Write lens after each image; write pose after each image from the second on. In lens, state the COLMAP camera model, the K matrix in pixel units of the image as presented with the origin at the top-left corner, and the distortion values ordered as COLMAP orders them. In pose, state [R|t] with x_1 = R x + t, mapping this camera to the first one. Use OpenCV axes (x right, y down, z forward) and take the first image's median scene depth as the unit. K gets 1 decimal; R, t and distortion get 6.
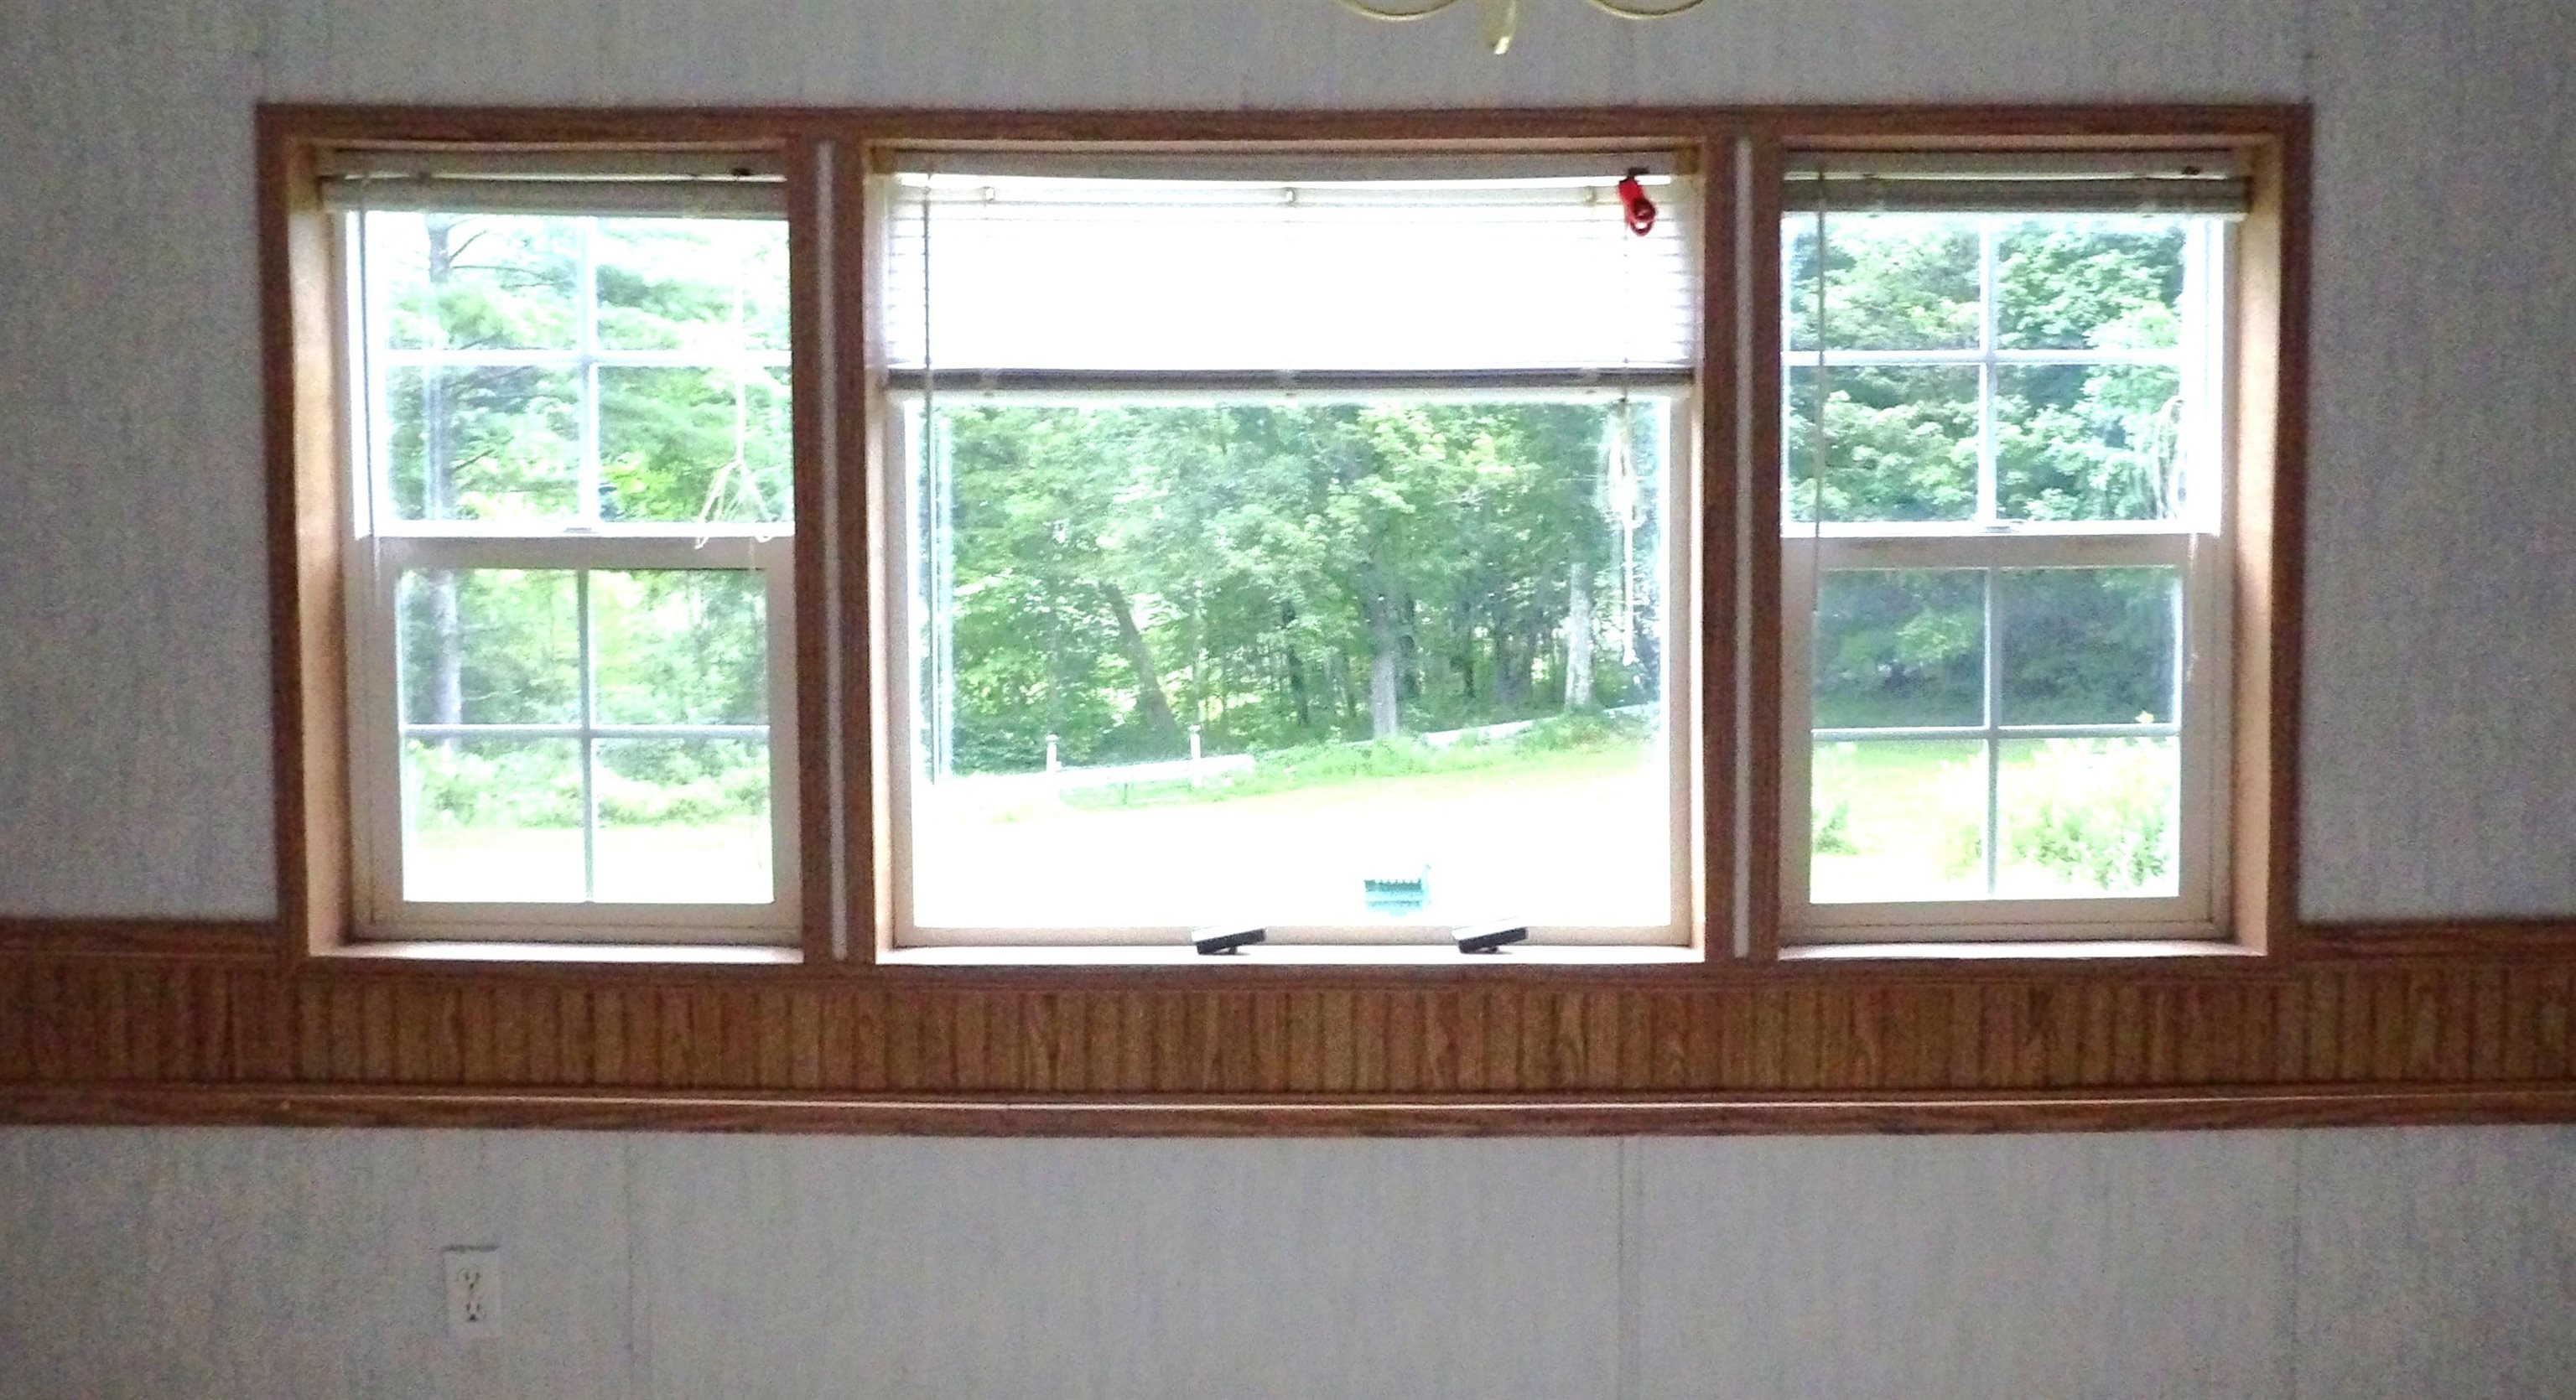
lens RADIAL K [[2369.0, 0, 1295.7], [0, 2369.0, 736.8], [0, 0, 1]] dist [-0.001910, -0.004825]
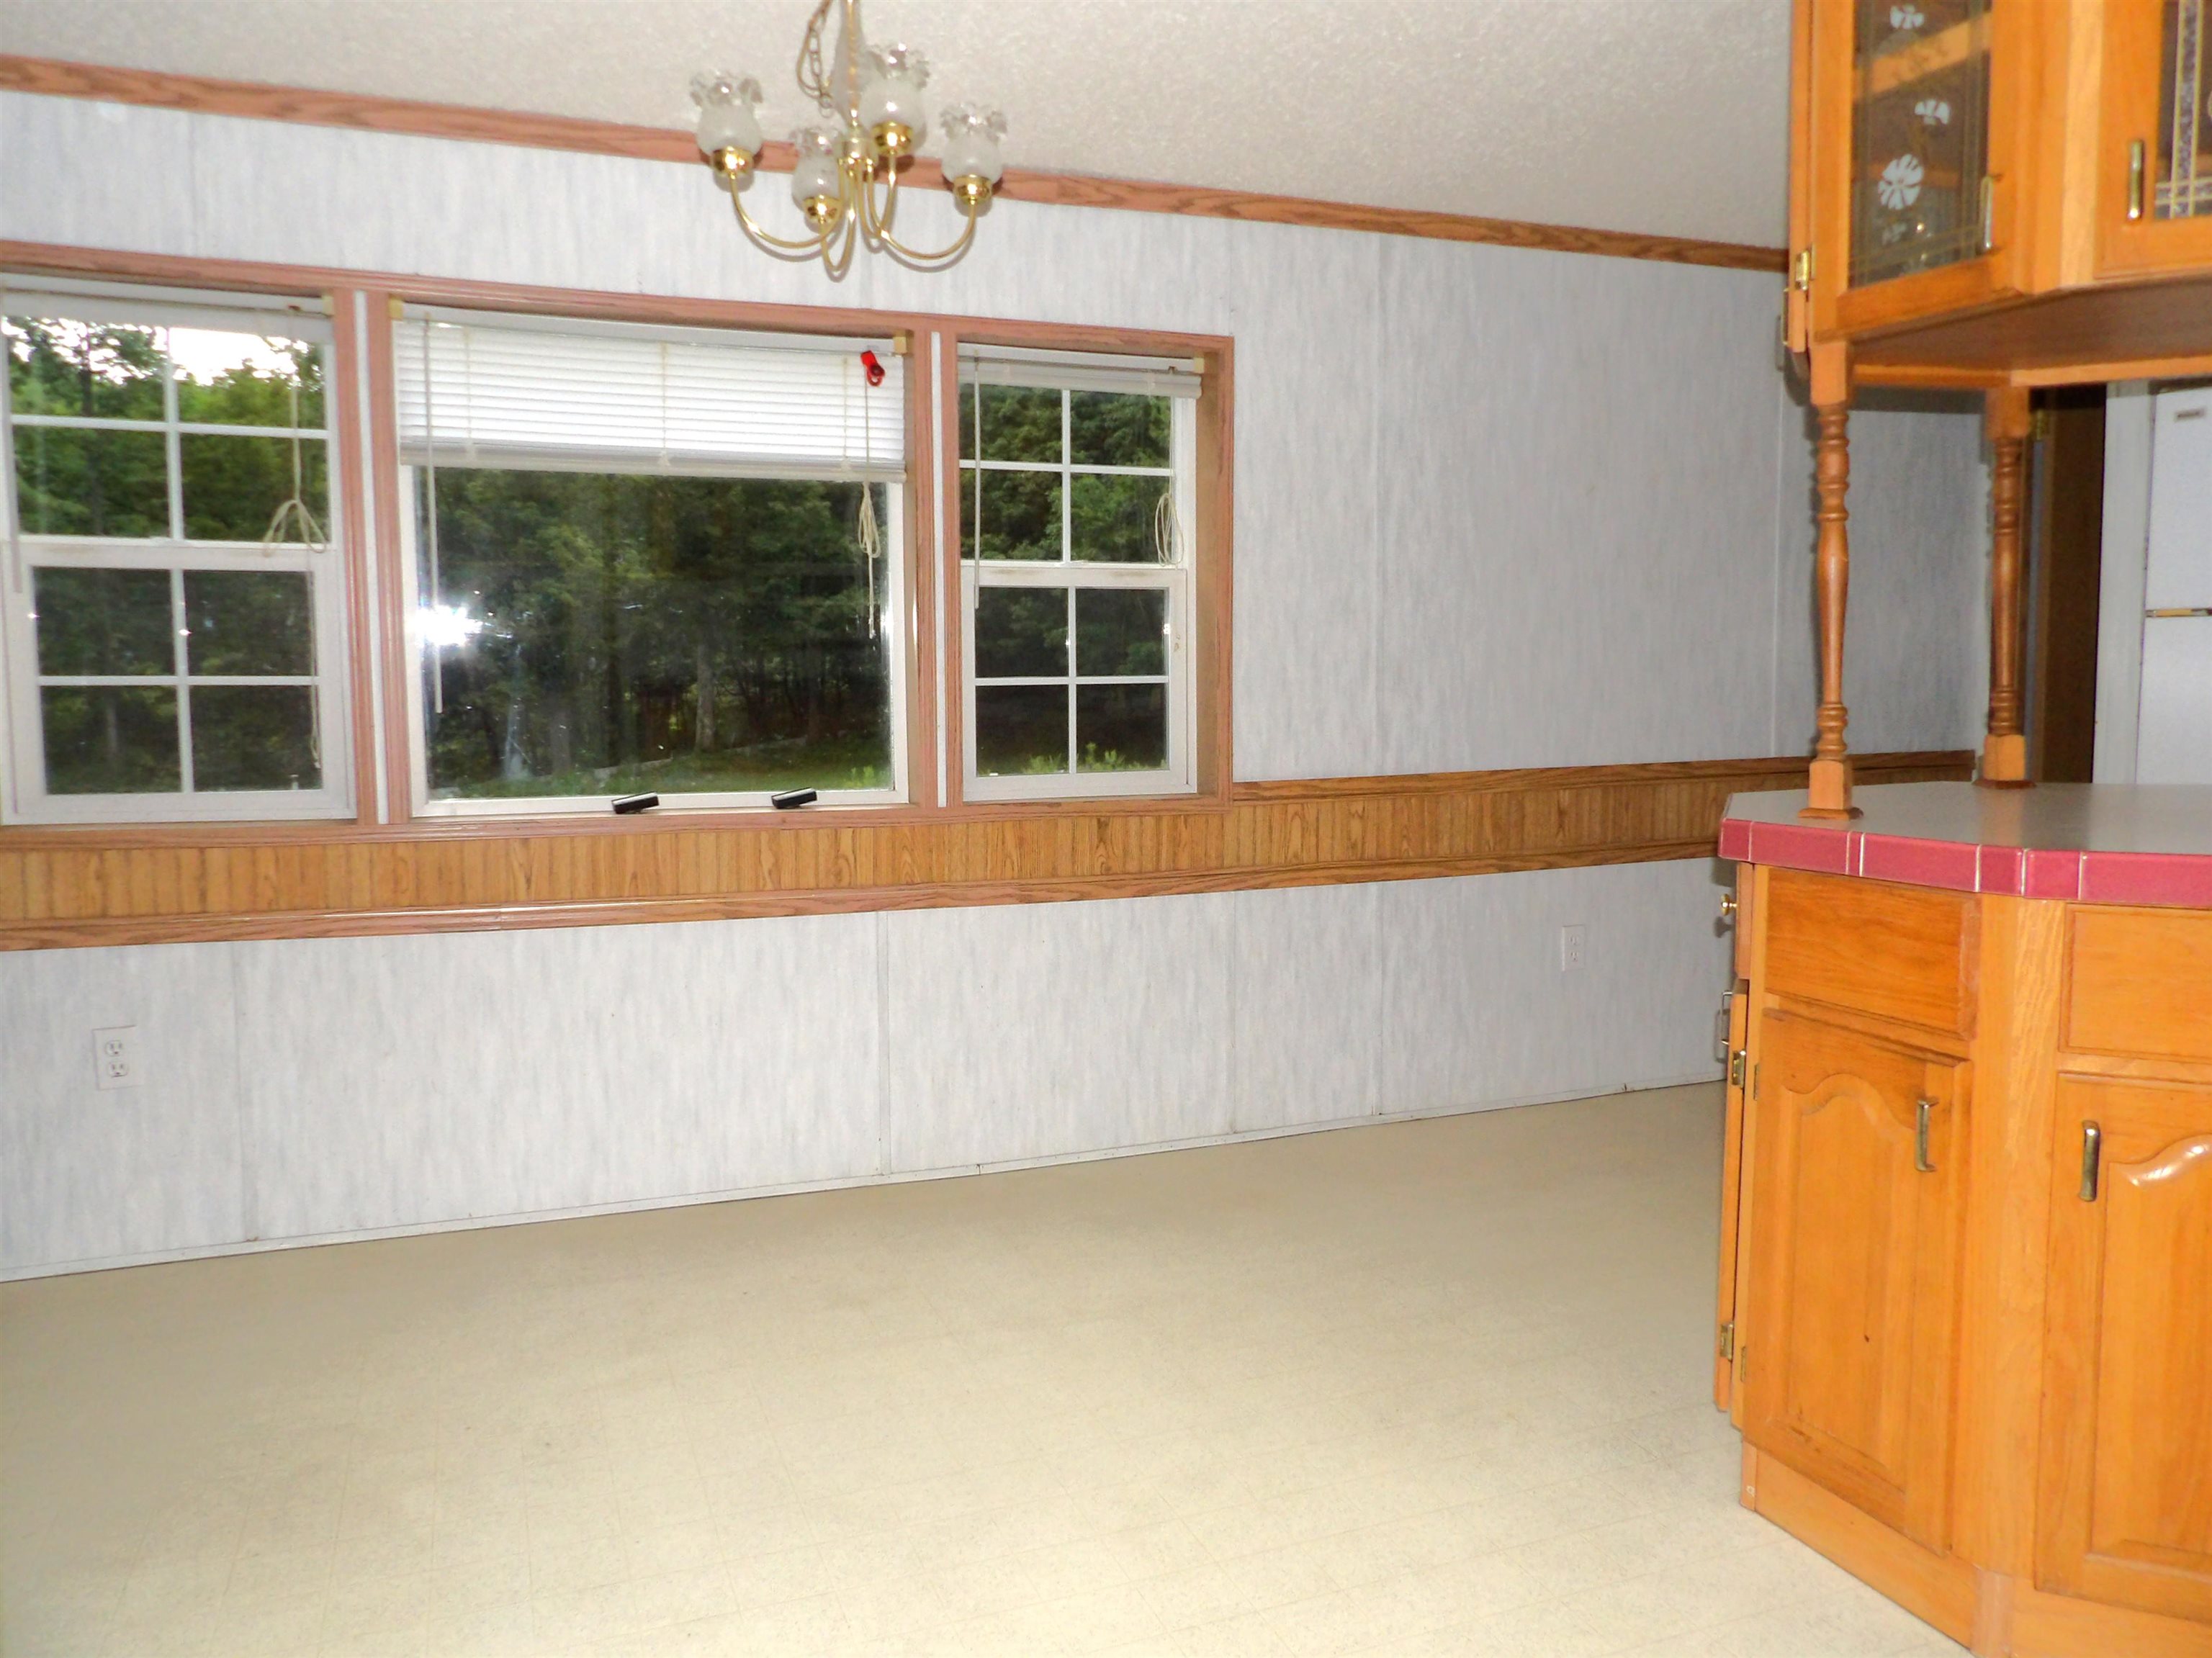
lens RADIAL K [[1684.3, 0, 1106.0], [0, 1684.3, 829.0], [0, 0, 1]] dist [-0.052944, 0.059398]
pose [[0.936762, -0.028276, 0.348823, -0.127369], [0.016655, 0.999203, 0.036270, 0.065257], [-0.349570, -0.028166, 0.936487, -0.195803]]
